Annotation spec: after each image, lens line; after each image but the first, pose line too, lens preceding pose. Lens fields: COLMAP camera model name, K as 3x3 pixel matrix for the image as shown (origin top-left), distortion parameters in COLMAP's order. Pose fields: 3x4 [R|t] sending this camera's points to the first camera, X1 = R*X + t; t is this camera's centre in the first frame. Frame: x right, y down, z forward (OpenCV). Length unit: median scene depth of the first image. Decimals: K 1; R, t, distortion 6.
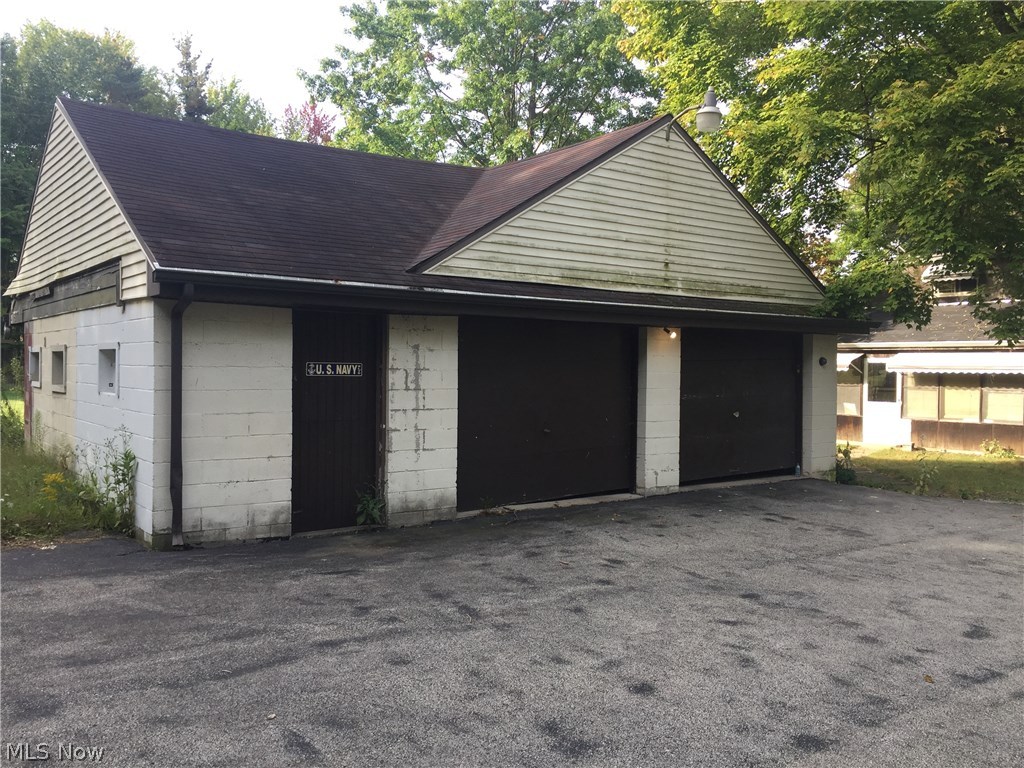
lens RADIAL K [[874.3, 0, 512.0], [0, 874.3, 384.0], [0, 0, 1]] dist [0.099119, -0.119021]
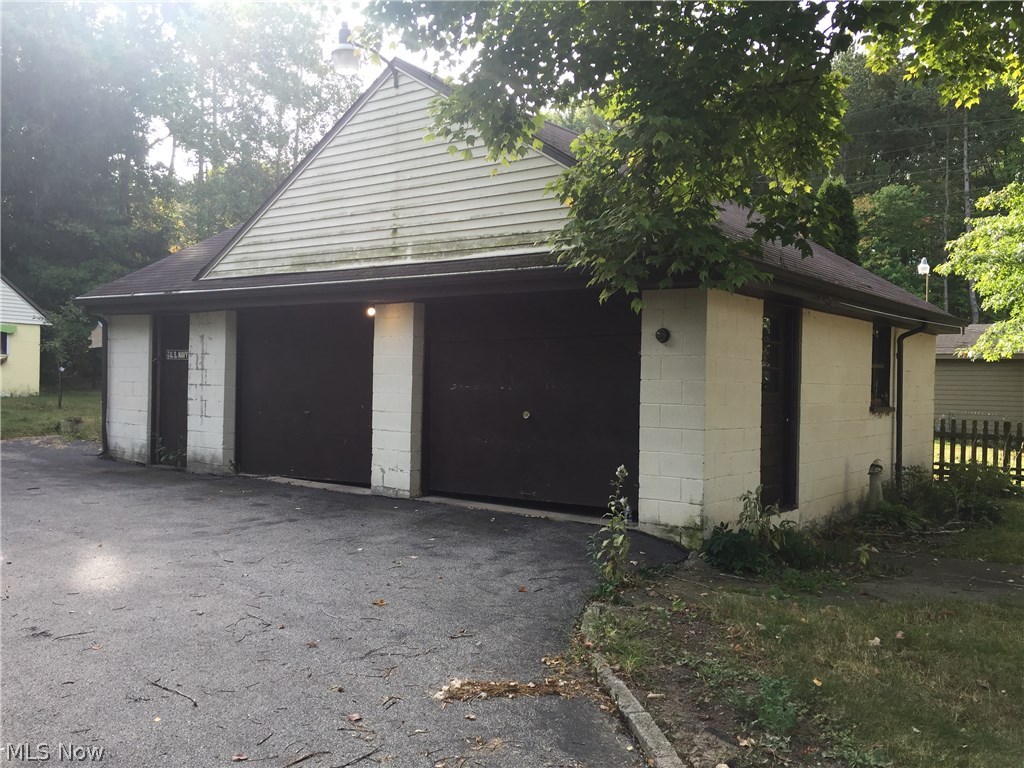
lens RADIAL K [[874.3, 0, 512.0], [0, 874.3, 384.0], [0, 0, 1]] dist [0.099119, -0.119021]
pose [[0.271831, 0.002601, -0.962342, 1.095014], [-0.036614, 0.999300, -0.007641, 0.018140], [0.961648, 0.037313, 0.271736, 0.928370]]
